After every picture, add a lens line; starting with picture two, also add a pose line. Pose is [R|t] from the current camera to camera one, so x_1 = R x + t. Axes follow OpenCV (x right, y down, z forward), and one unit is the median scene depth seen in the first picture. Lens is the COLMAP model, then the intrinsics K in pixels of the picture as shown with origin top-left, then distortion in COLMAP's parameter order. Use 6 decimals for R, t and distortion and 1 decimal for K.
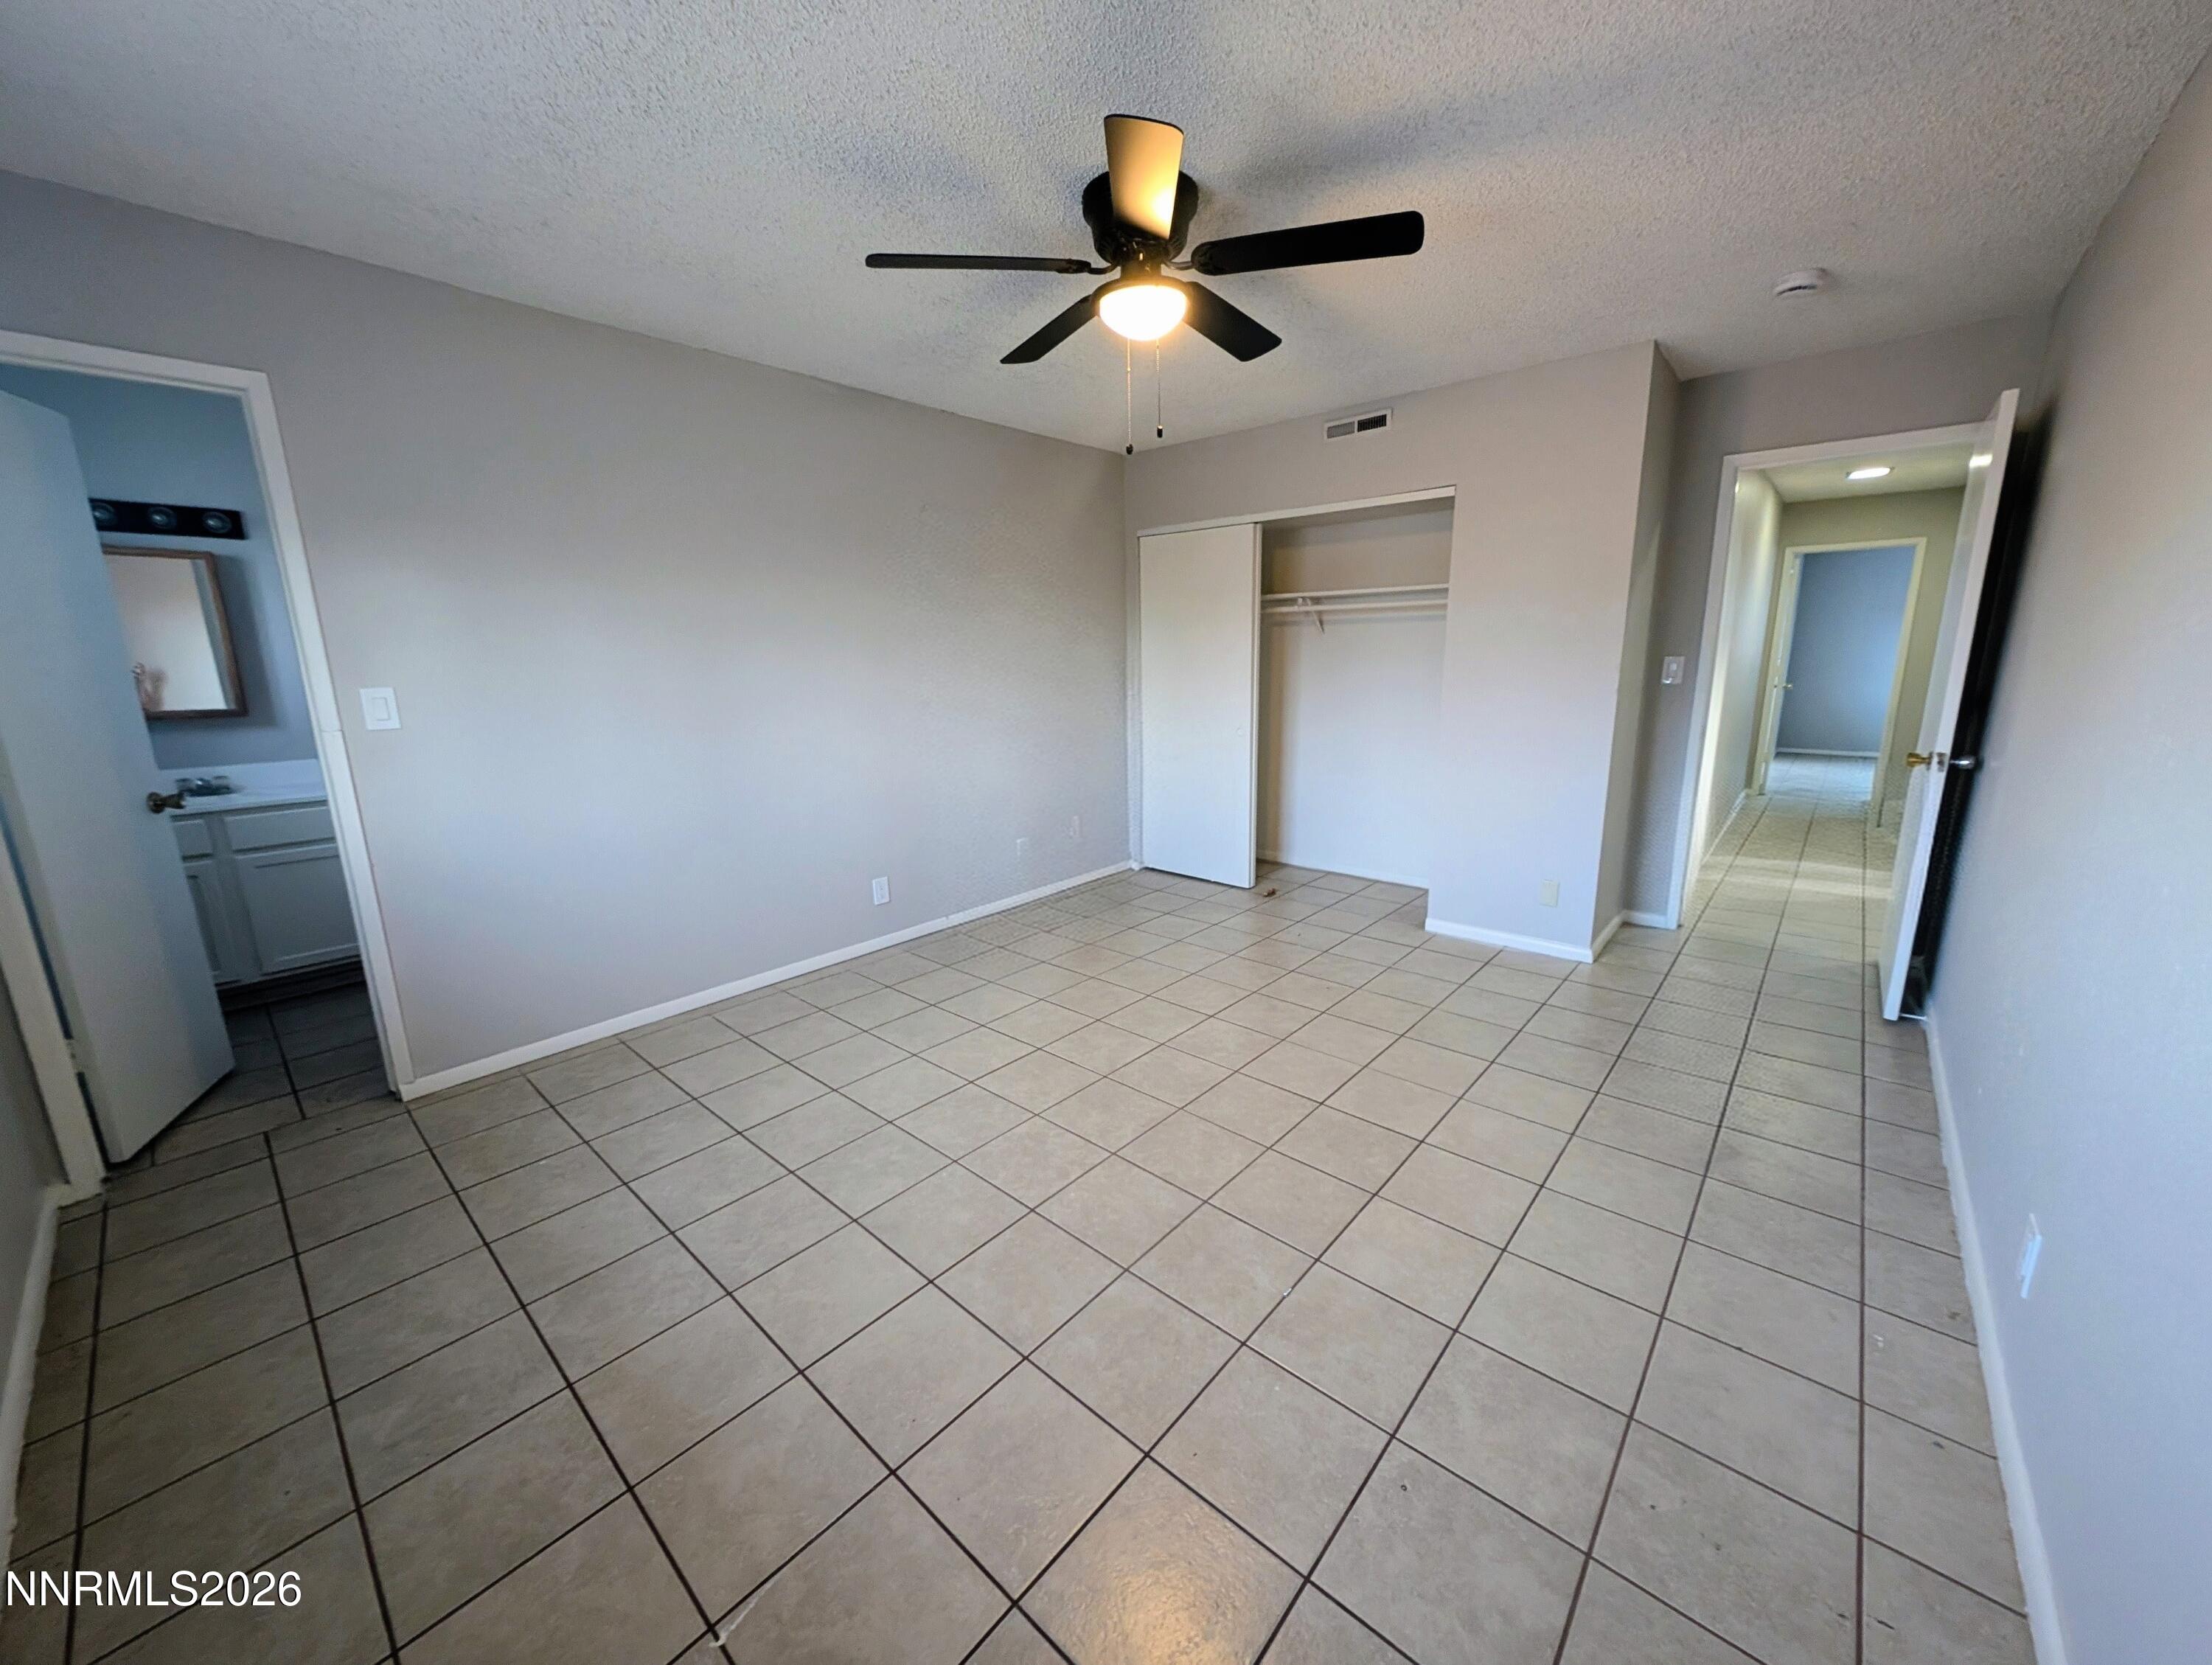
lens RADIAL K [[830.0, 0, 1108.1], [0, 830.0, 829.6], [0, 0, 1]] dist [0.020212, -0.013206]
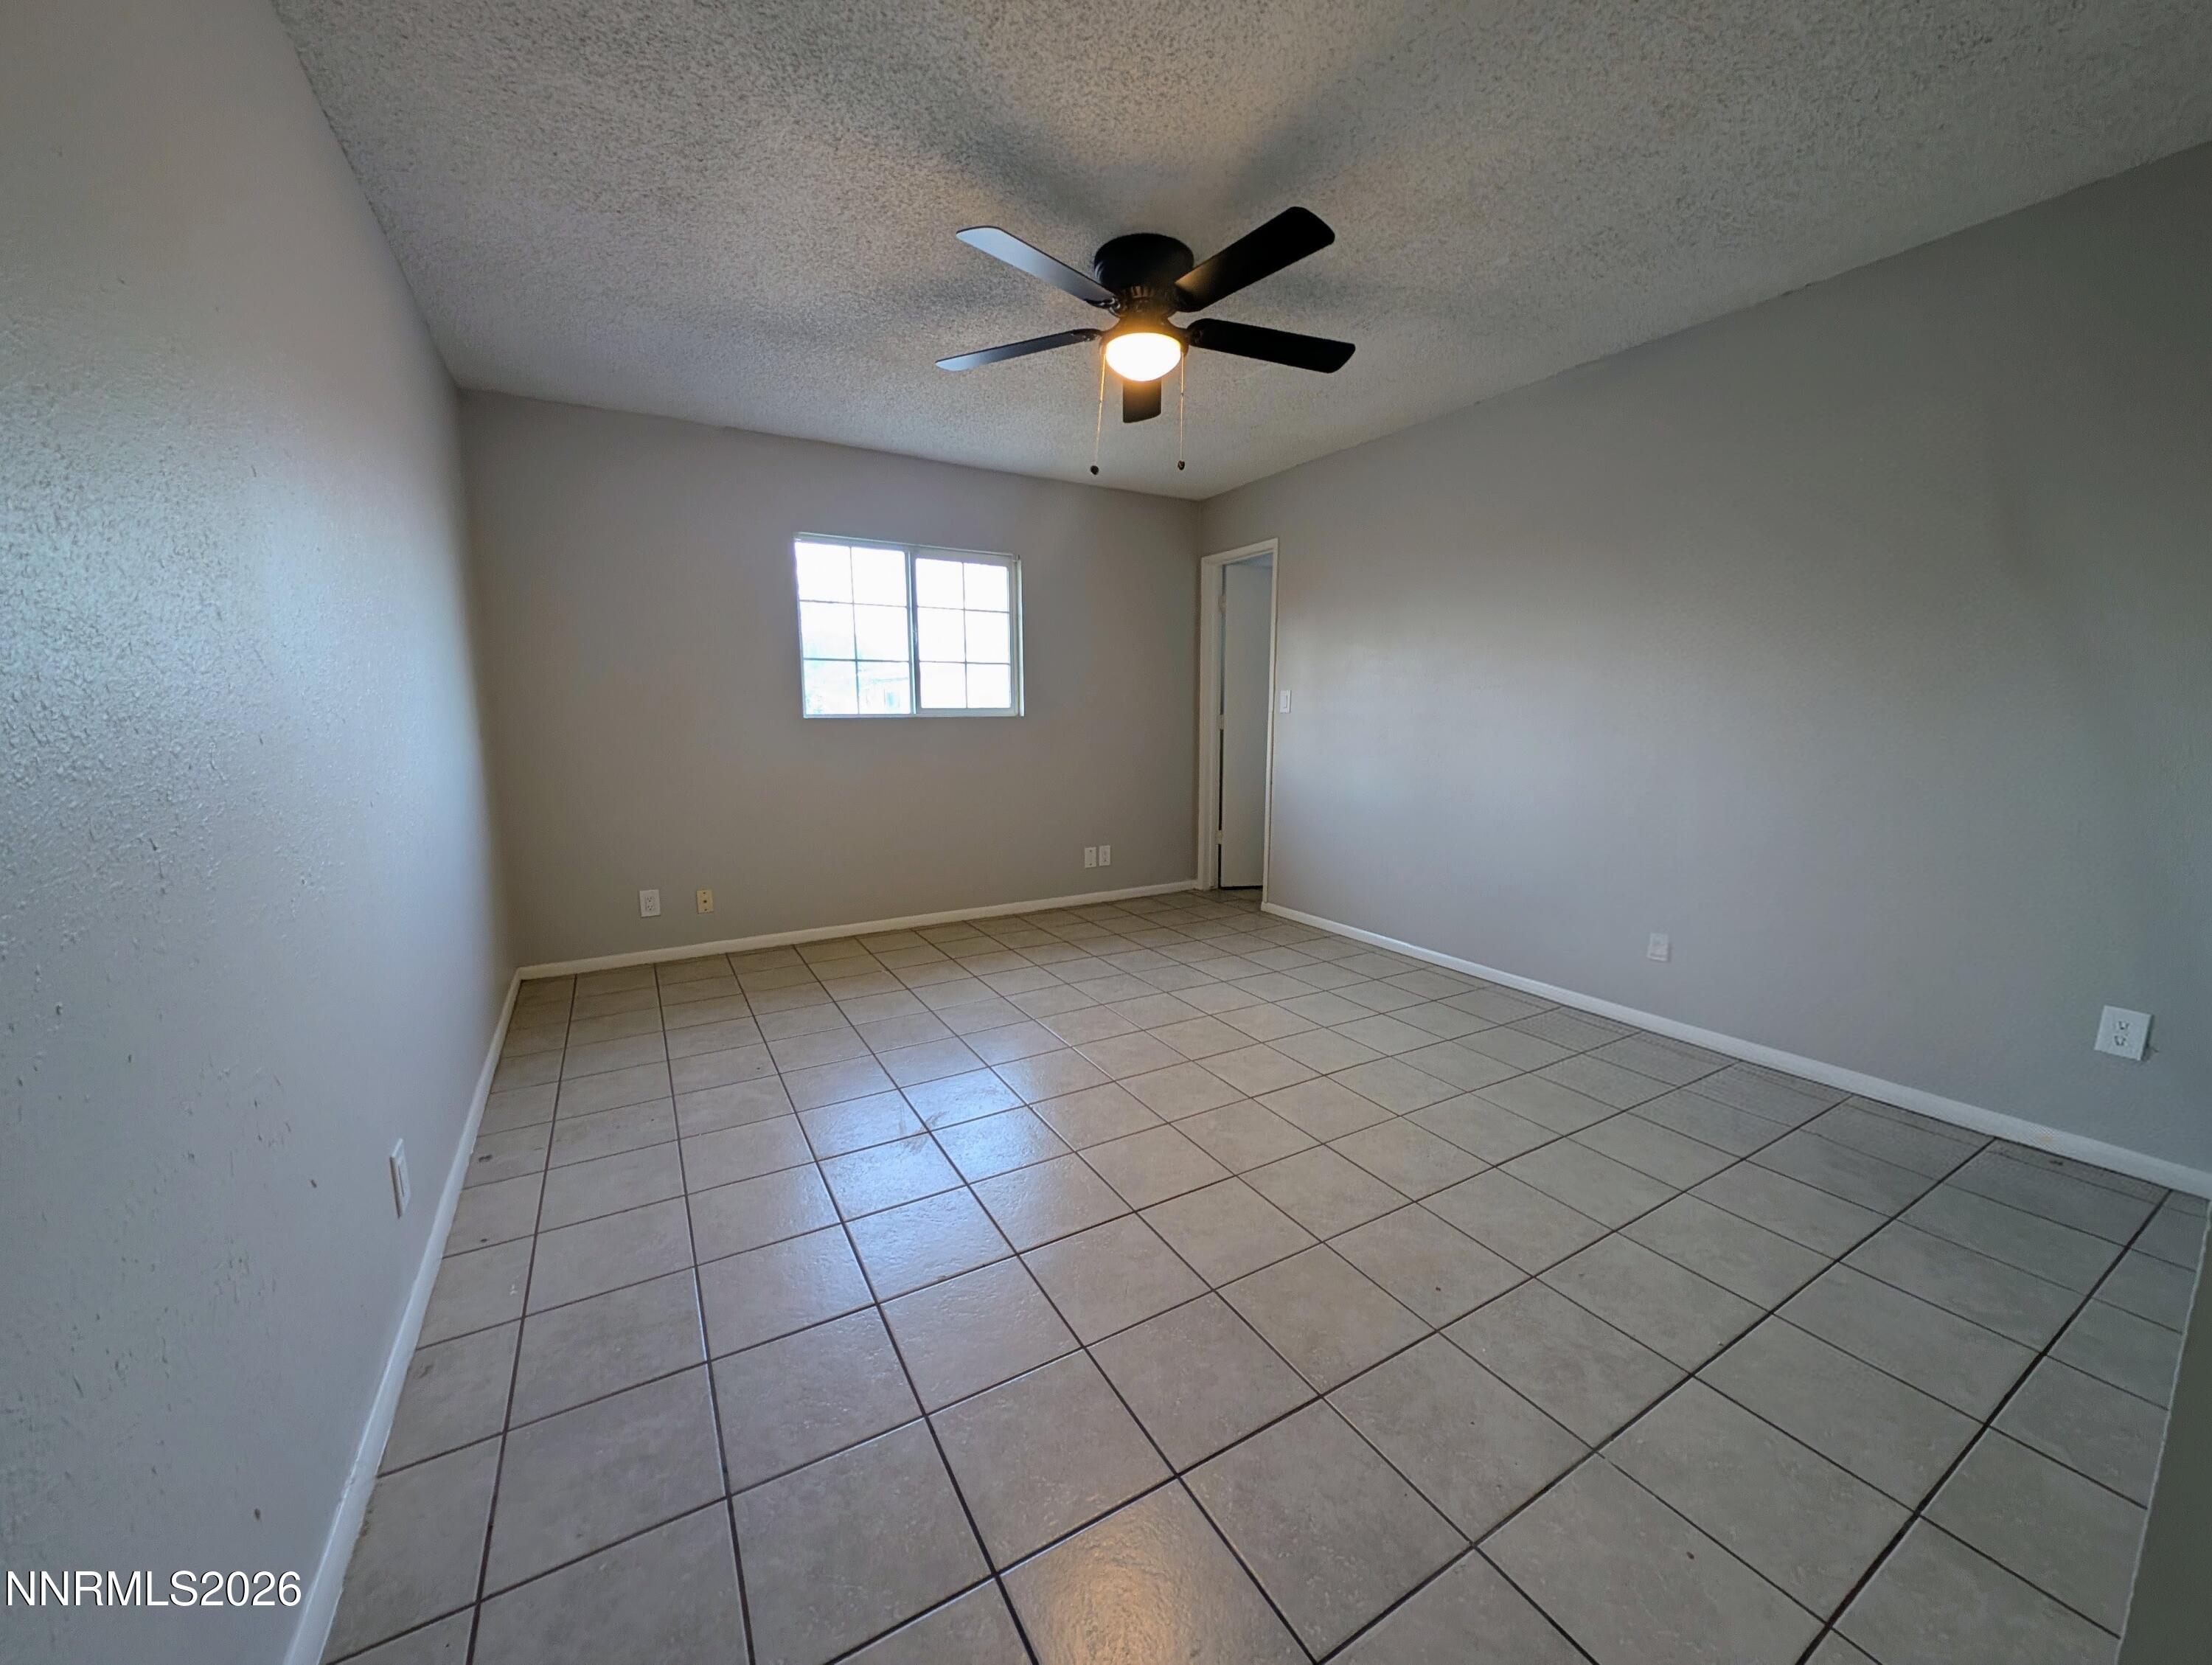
lens RADIAL K [[830.0, 0, 1108.1], [0, 830.0, 829.6], [0, 0, 1]] dist [0.020212, -0.013206]
pose [[-0.314182, 0.153113, -0.936935, 1.032992], [-0.189308, 0.956985, 0.219870, -0.203525], [0.930297, 0.246448, -0.271681, 1.196718]]
